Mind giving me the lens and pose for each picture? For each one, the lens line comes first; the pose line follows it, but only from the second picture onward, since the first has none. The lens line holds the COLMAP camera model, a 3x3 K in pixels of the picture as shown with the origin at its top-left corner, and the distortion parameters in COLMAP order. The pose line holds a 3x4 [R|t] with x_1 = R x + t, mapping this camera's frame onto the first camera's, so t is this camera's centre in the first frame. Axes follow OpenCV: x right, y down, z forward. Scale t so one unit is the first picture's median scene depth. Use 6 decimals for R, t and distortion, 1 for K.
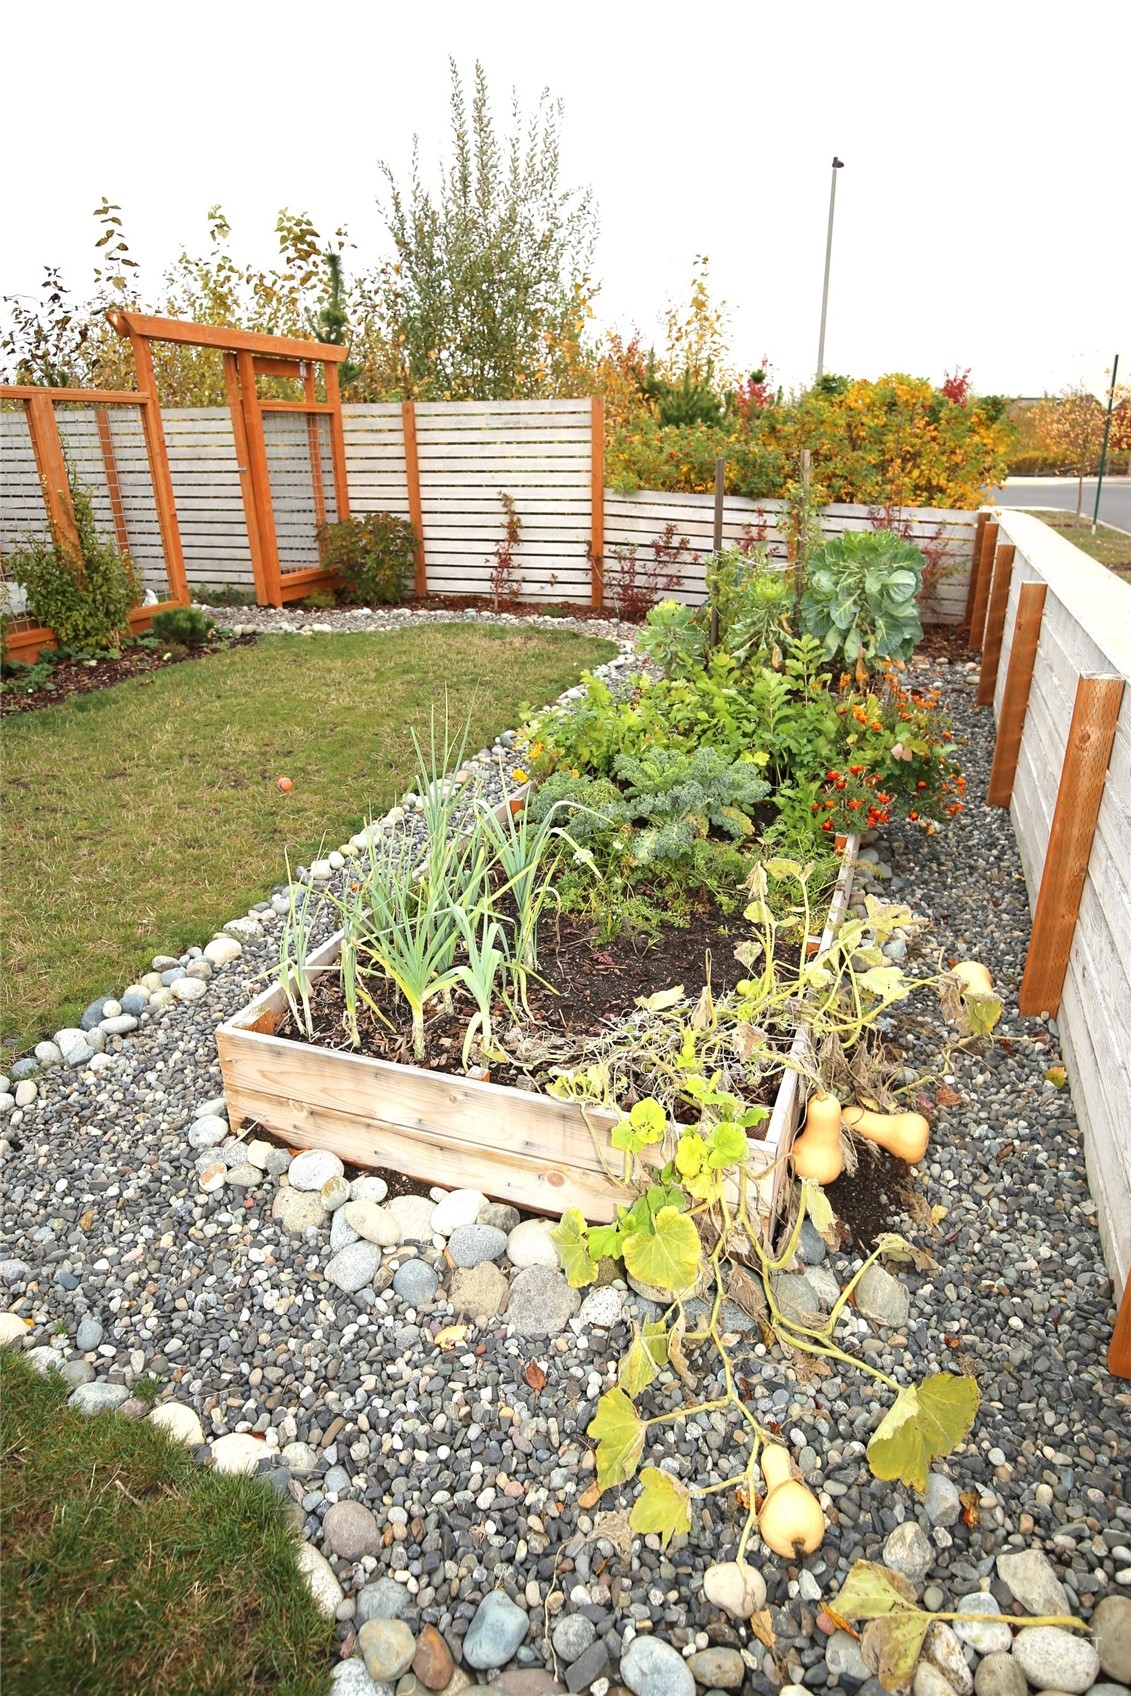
lens RADIAL K [[970.5, 0, 568.1], [0, 970.5, 849.5], [0, 0, 1]] dist [-0.001861, -0.000163]
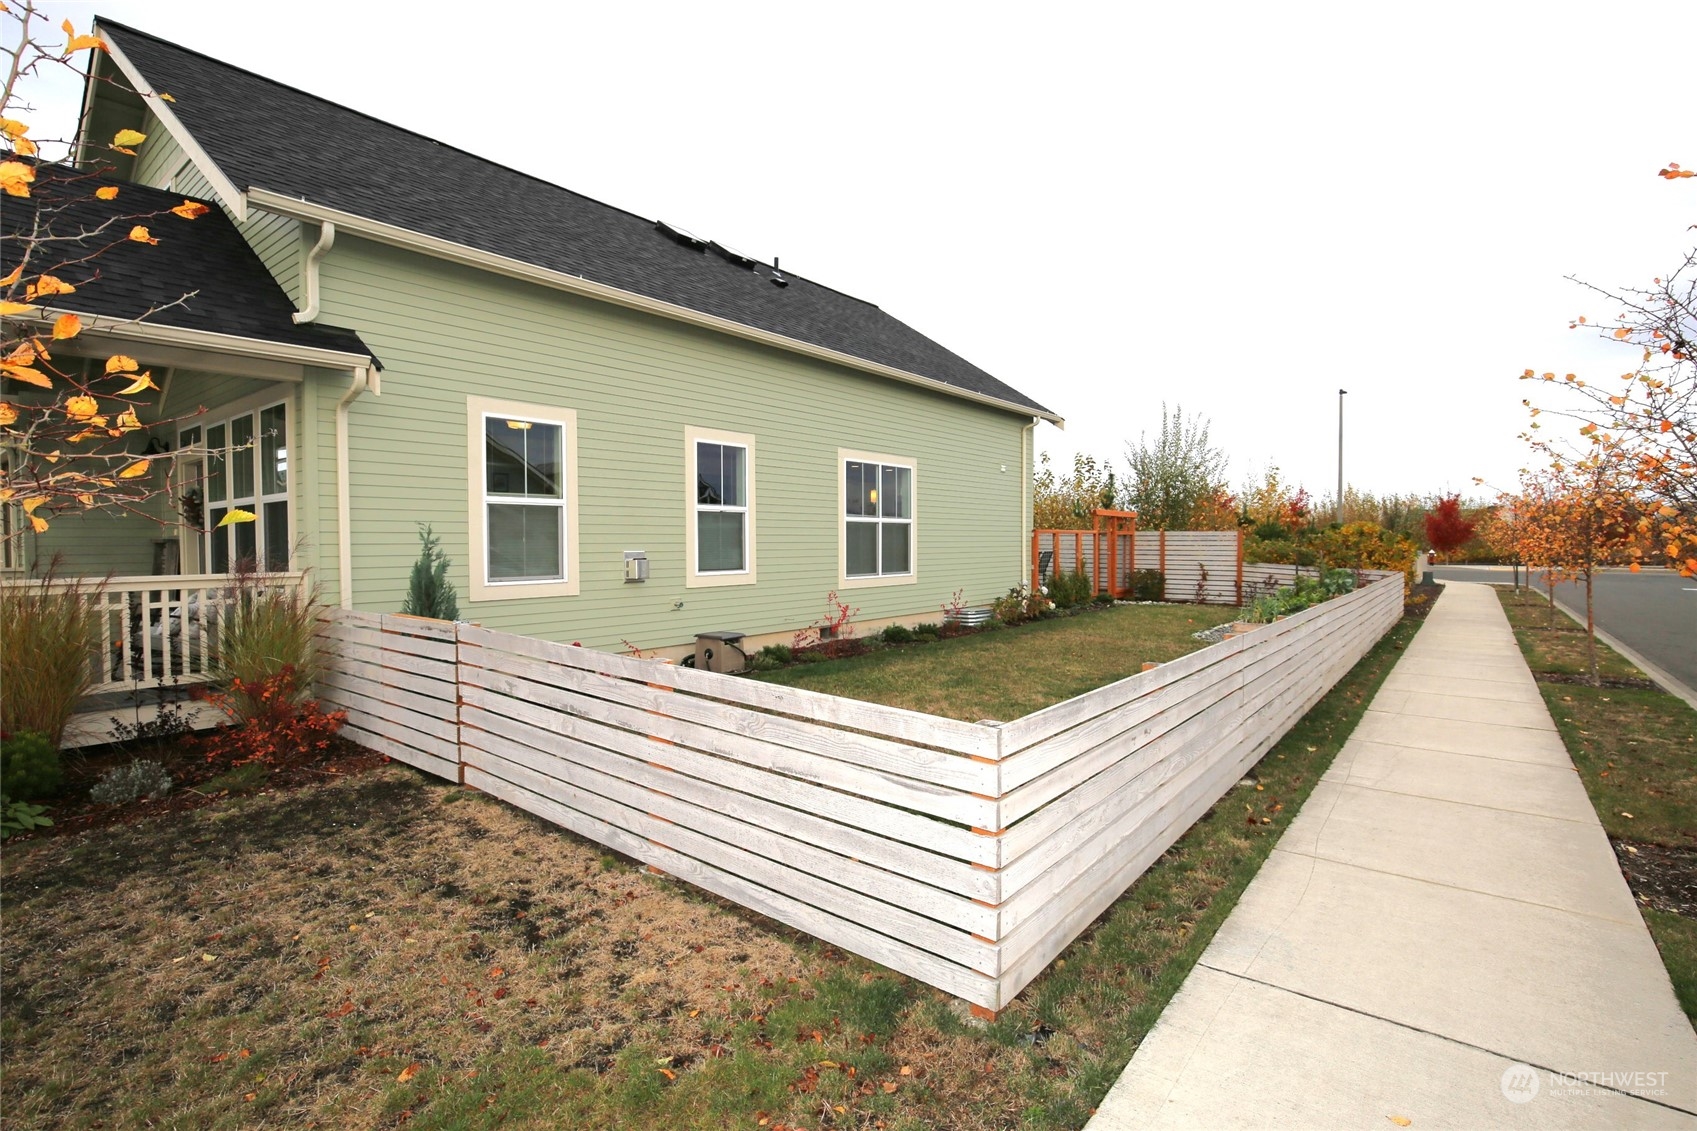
lens RADIAL K [[801.8, 0, 854.4], [0, 801.8, 565.8], [0, 0, 1]] dist [-0.031708, 0.000084]
pose [[0.946499, 0.020138, -0.322077, -0.260183], [-0.132502, 0.934292, -0.330972, 0.491078], [0.294249, 0.355941, 0.886975, -1.221200]]
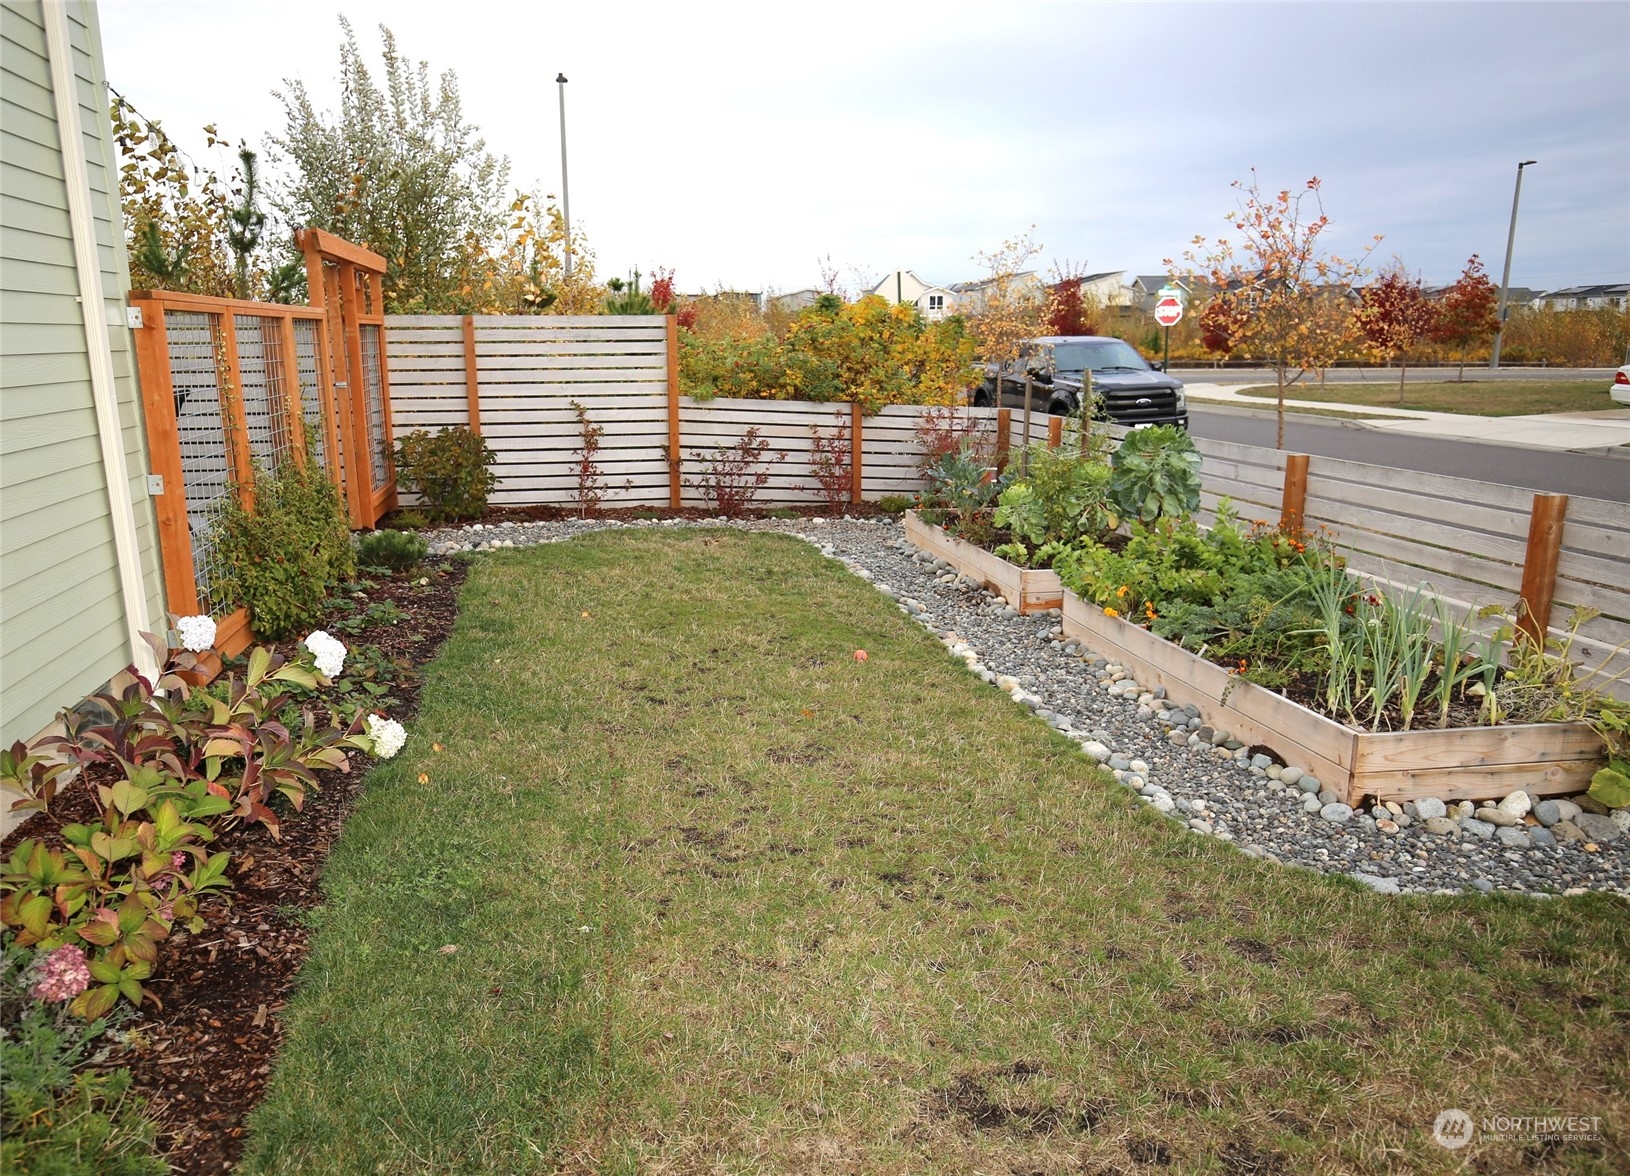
lens RADIAL K [[1152.1, 0, 718.6], [0, 1152.1, 592.8], [0, 0, 1]] dist [0.003257, 0.000790]
pose [[0.893888, -0.095212, 0.438063, -0.467829], [0.171287, 0.975582, -0.137480, 0.008200], [-0.414276, 0.197926, 0.888370, -0.066139]]
